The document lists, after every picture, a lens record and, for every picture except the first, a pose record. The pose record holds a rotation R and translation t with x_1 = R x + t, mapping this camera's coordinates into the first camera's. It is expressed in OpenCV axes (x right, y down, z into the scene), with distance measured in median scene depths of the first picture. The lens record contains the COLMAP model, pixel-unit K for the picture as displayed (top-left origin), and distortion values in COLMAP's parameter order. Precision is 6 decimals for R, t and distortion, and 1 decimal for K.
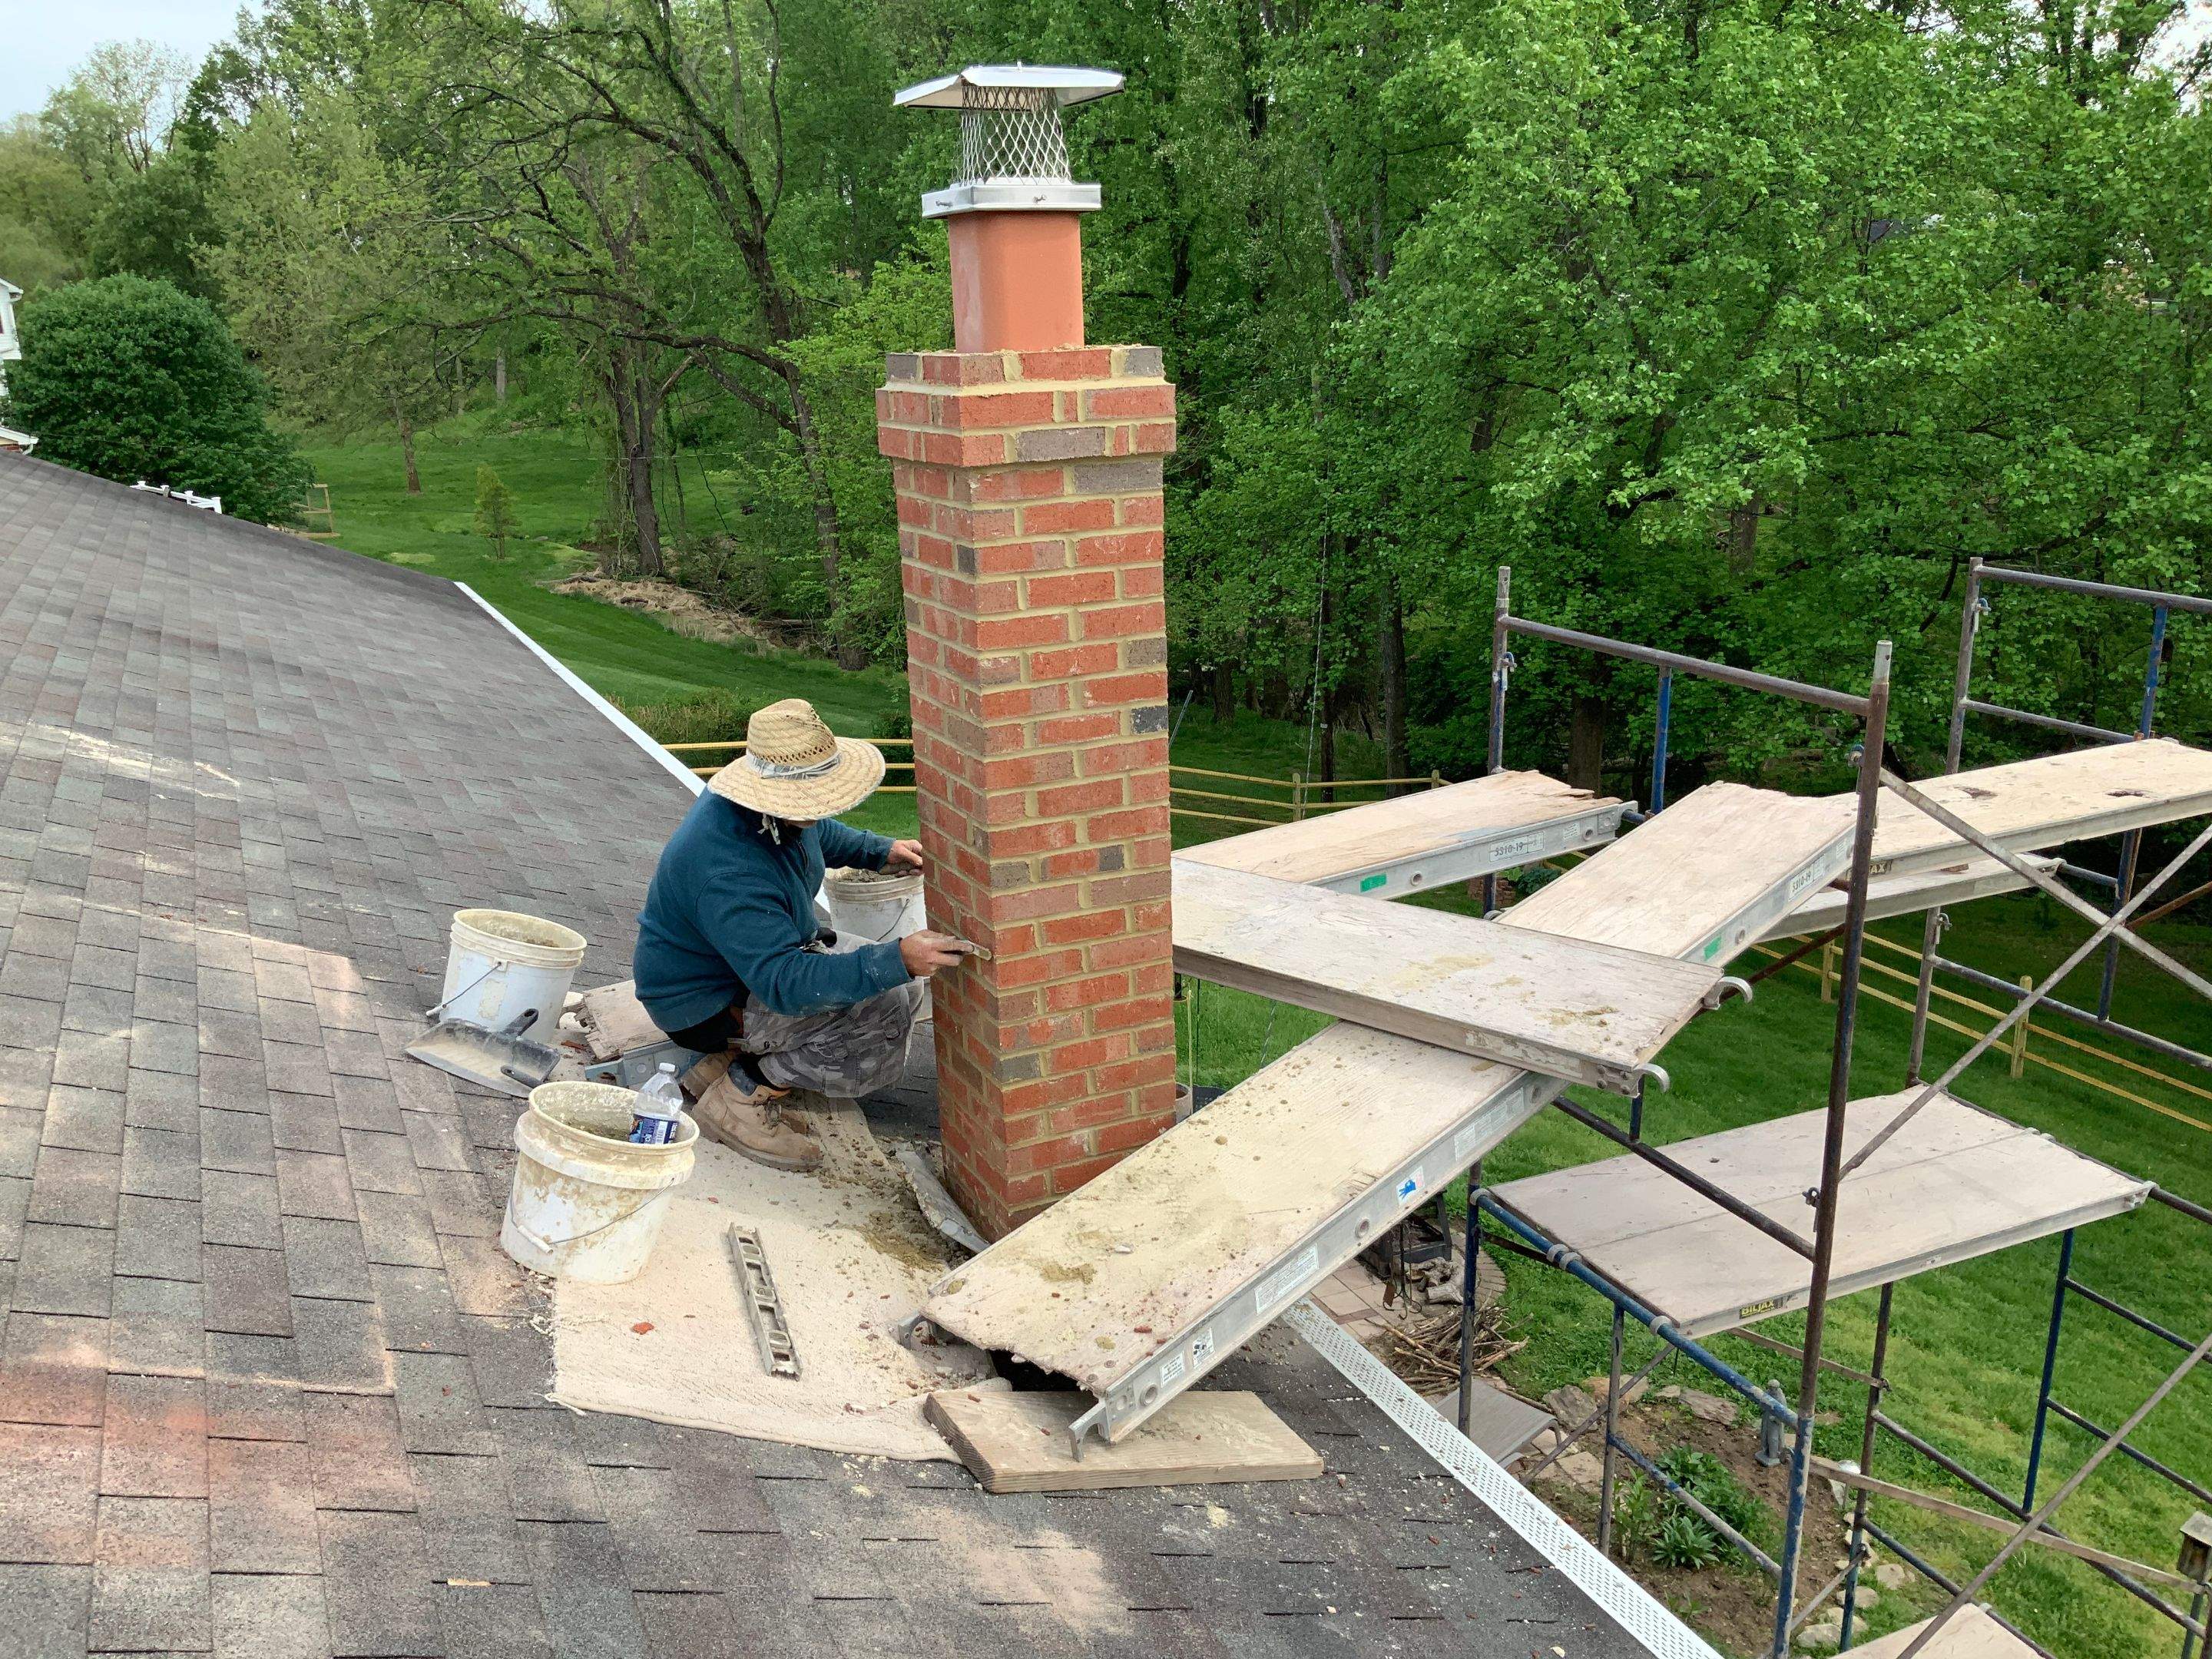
lens RADIAL K [[1826.2, 0, 1099.3], [0, 1826.2, 832.3], [0, 0, 1]] dist [0.062450, -0.129992]
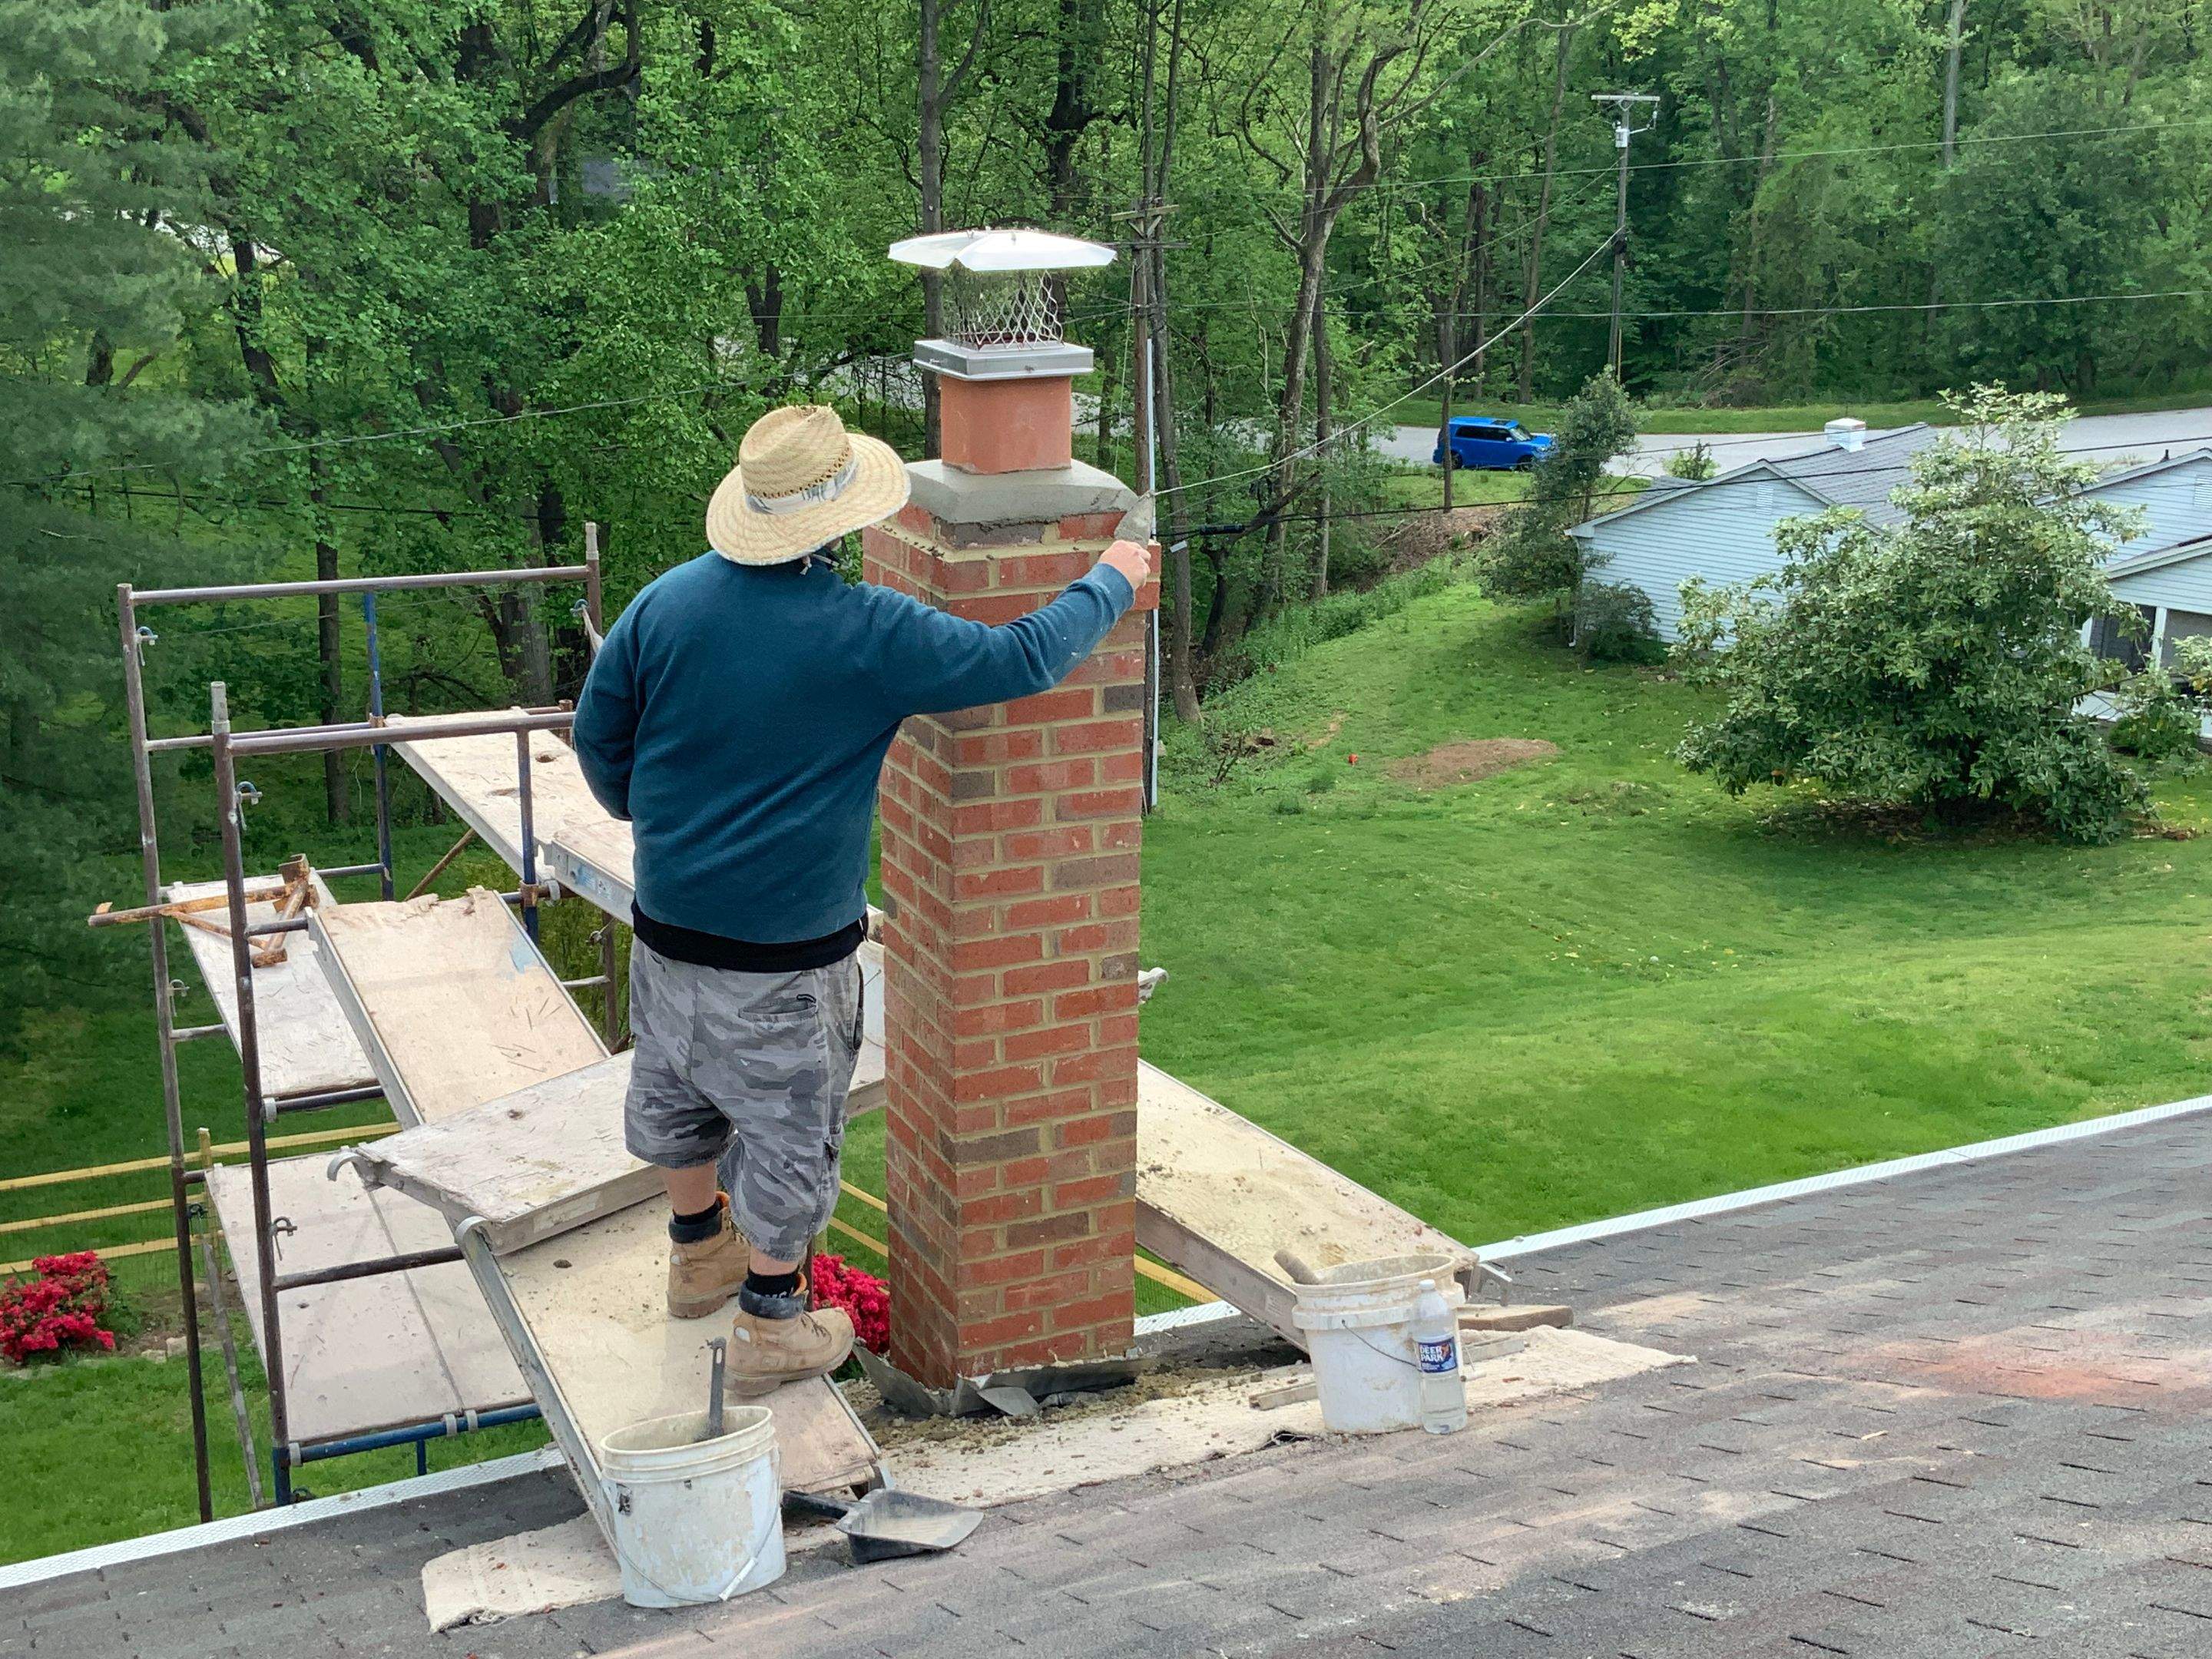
lens RADIAL K [[2687.7, 0, 1114.3], [0, 2687.7, 821.7], [0, 0, 1]] dist [0.057857, 0.000000]
pose [[0.007618, -0.257271, 0.966309, -0.982116], [0.263455, 0.932713, 0.246249, -0.290008], [-0.964642, 0.252703, 0.074885, 0.572981]]
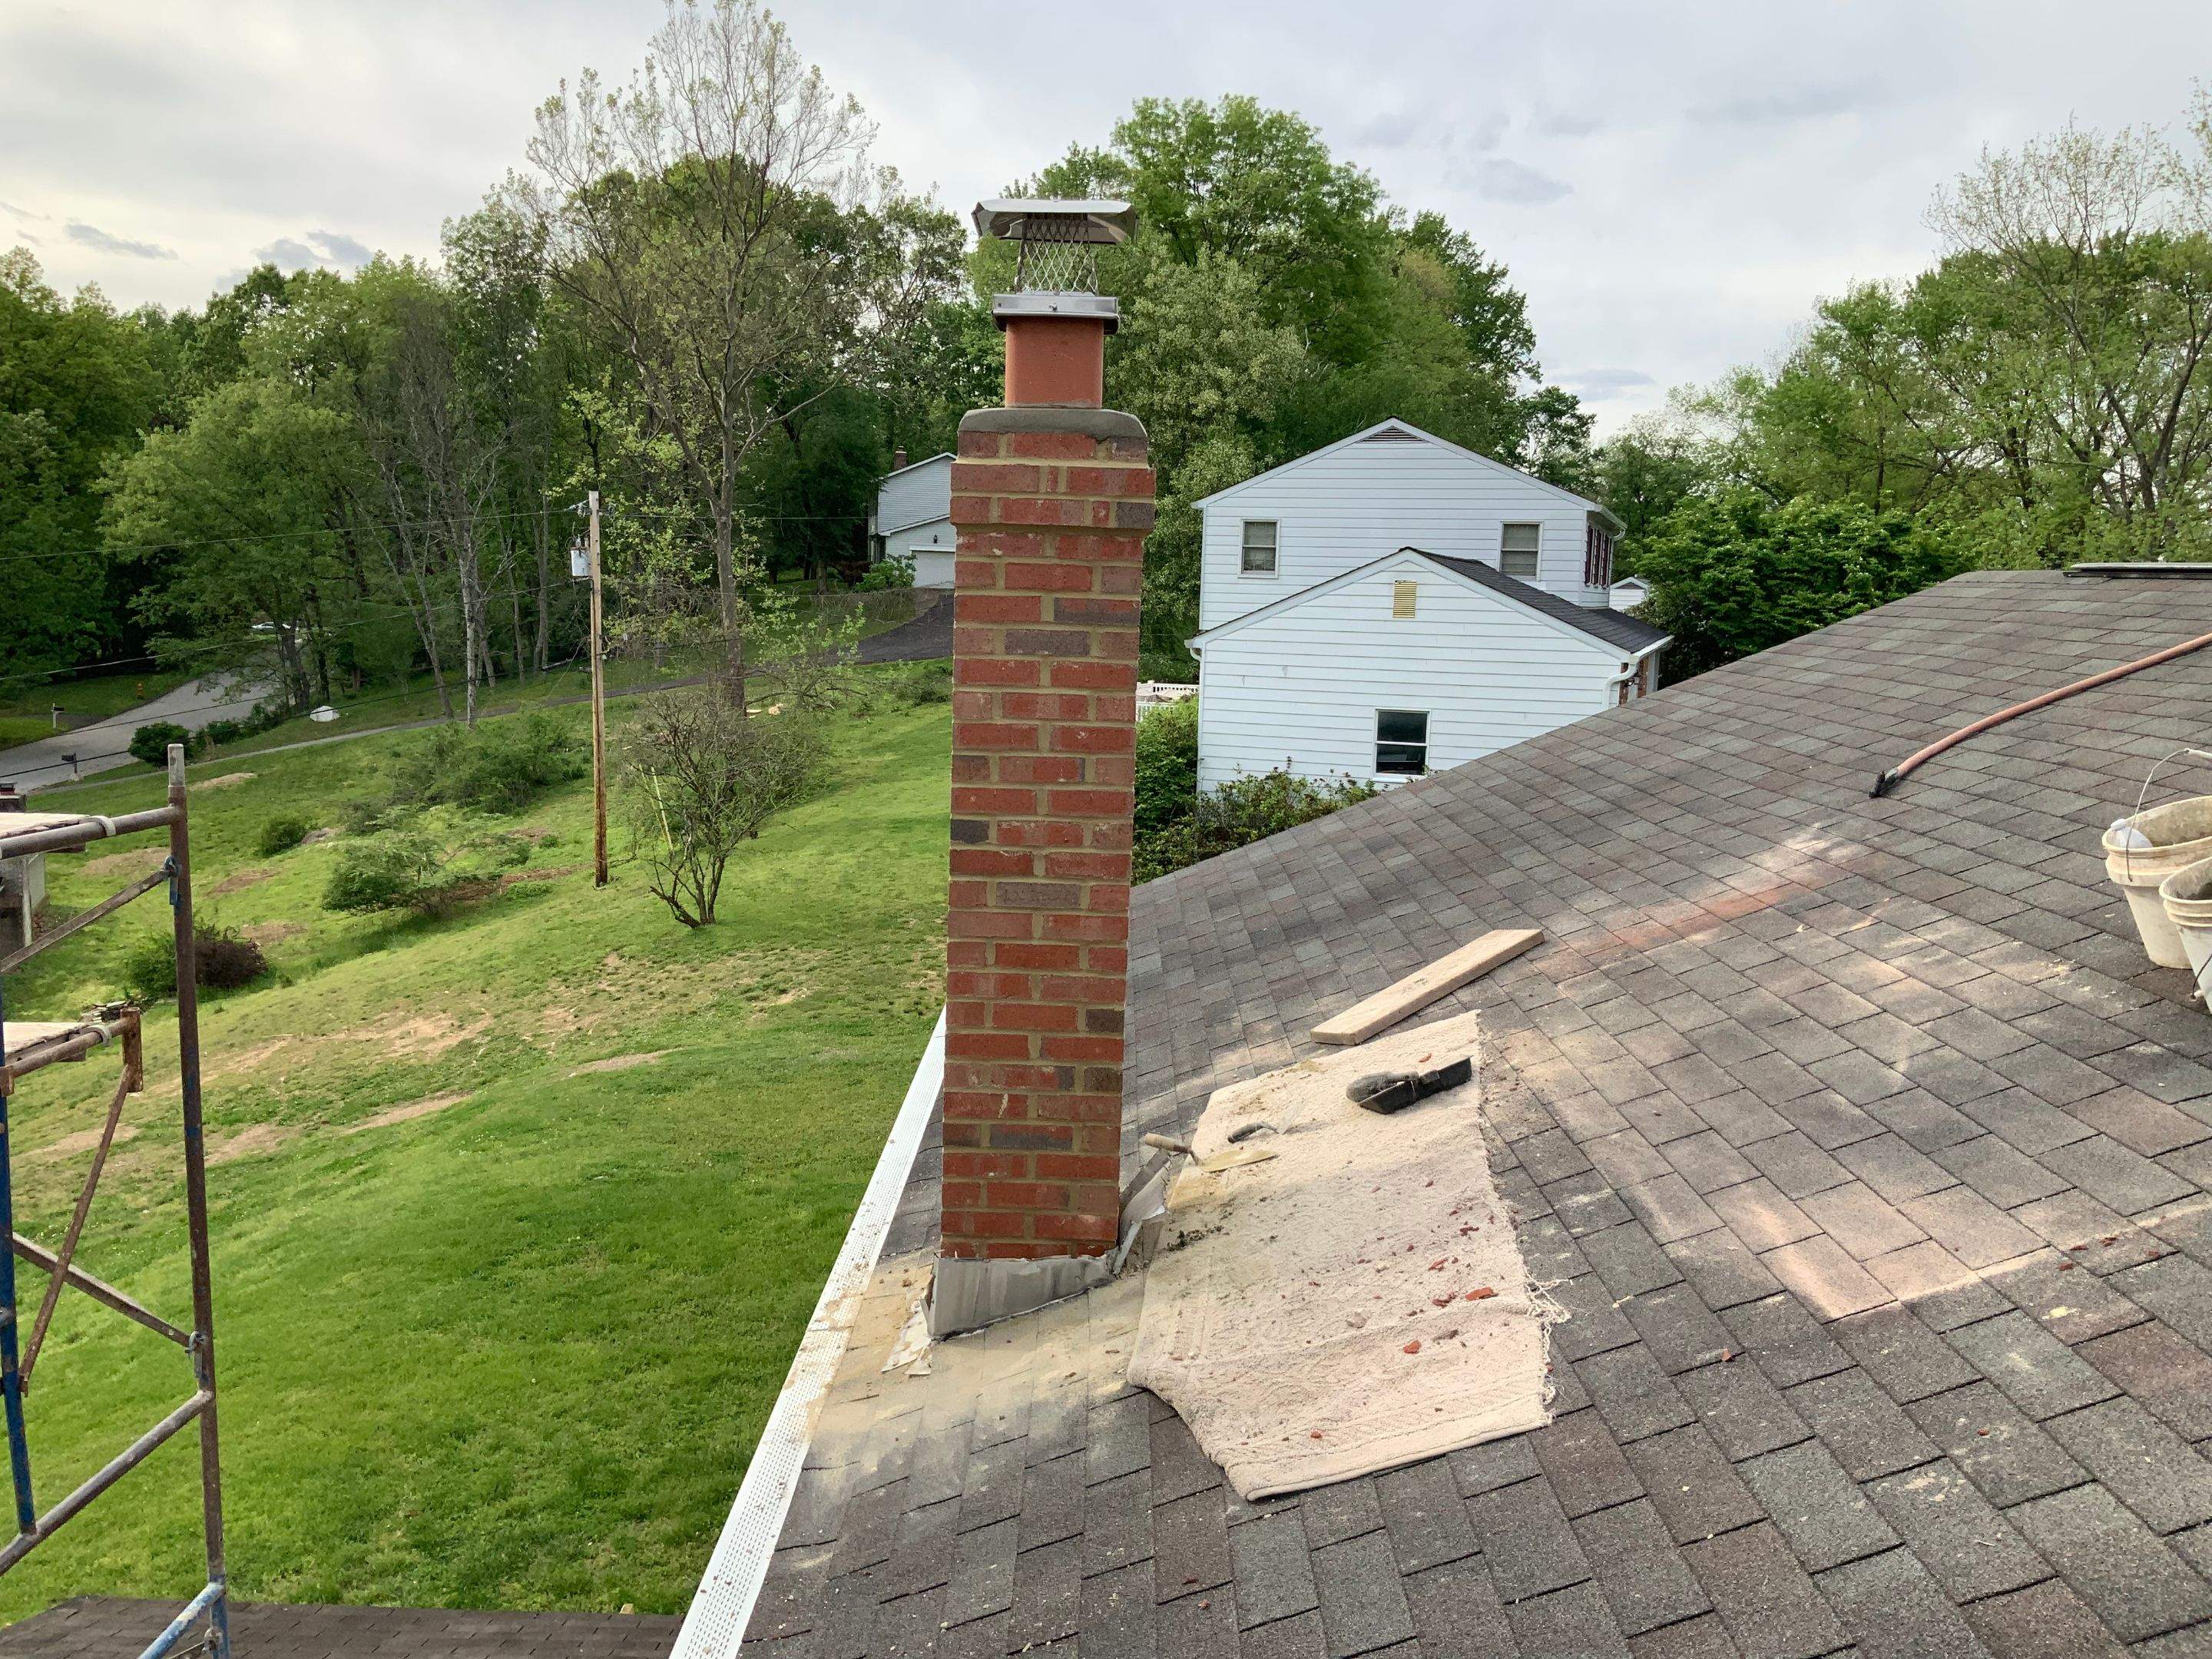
lens RADIAL K [[1826.2, 0, 1079.2], [0, 1826.2, 828.9], [0, 0, 1]] dist [0.062450, -0.129992]
pose [[-0.891059, -0.048426, 0.451298, -0.382386], [0.126250, 0.928611, 0.348917, -0.284442], [-0.435976, 0.367882, -0.821333, 1.318844]]
